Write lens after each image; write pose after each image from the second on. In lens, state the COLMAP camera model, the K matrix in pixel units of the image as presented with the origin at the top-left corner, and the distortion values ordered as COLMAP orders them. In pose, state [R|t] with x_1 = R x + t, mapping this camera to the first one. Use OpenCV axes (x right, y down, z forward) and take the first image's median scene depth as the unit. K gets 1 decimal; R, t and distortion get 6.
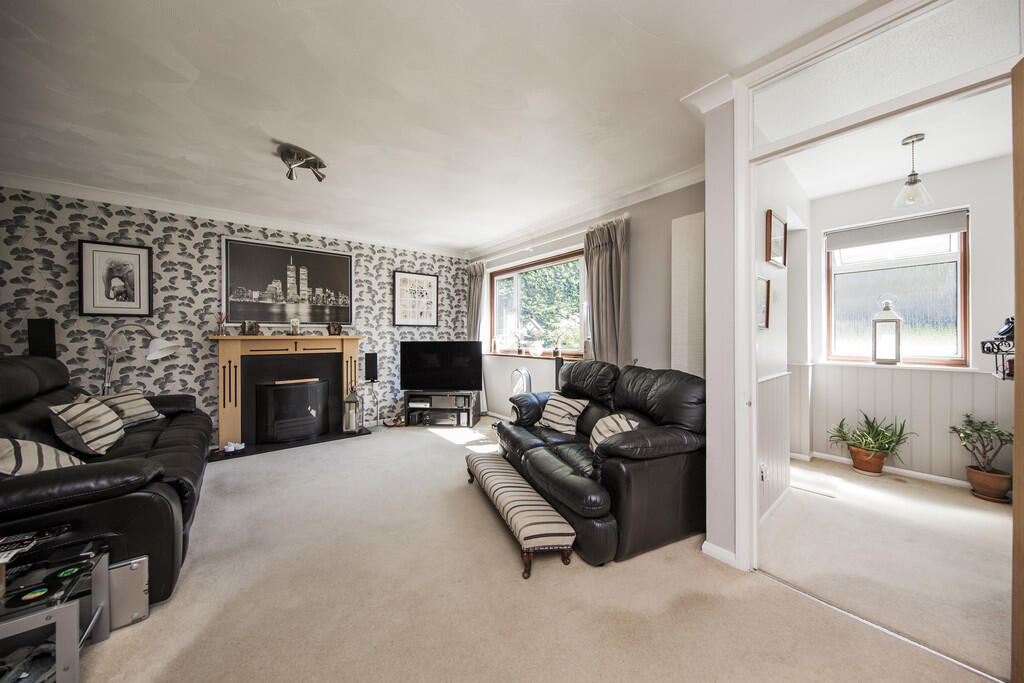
lens RADIAL K [[345.0, 0, 523.6], [0, 345.0, 336.2], [0, 0, 1]] dist [0.007301, -0.003640]
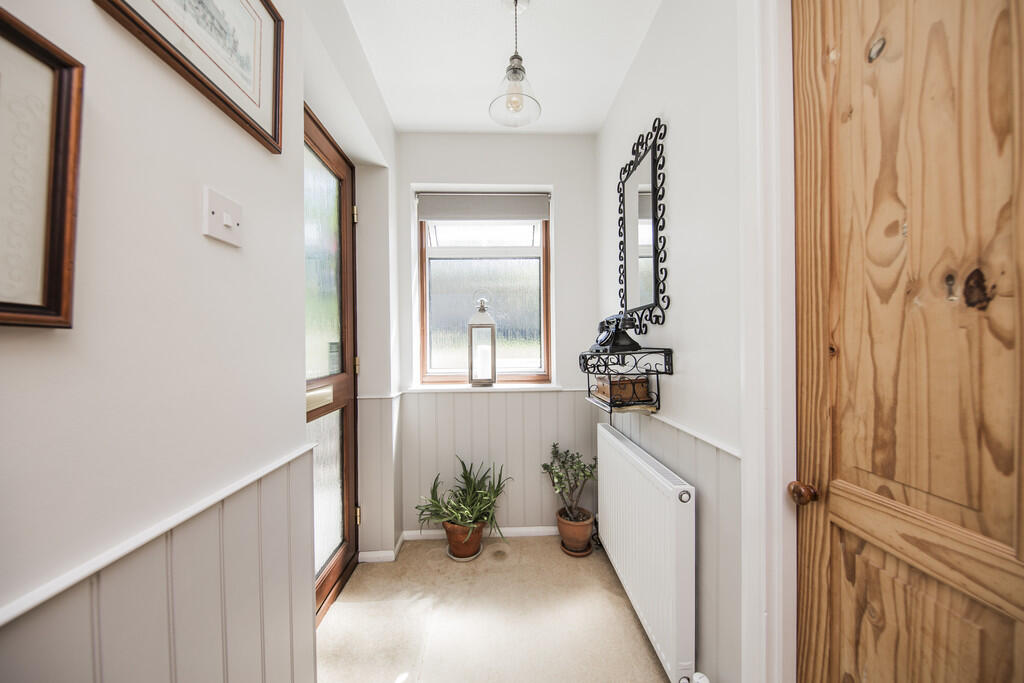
lens RADIAL K [[363.6, 0, 512.0], [0, 363.6, 341.5], [0, 0, 1]] dist [-0.000357, -0.000049]
pose [[0.618787, -0.000689, 0.785559, 0.491986], [0.011927, 0.999893, -0.008518, -0.004952], [-0.785468, 0.014640, 0.618729, 0.483662]]
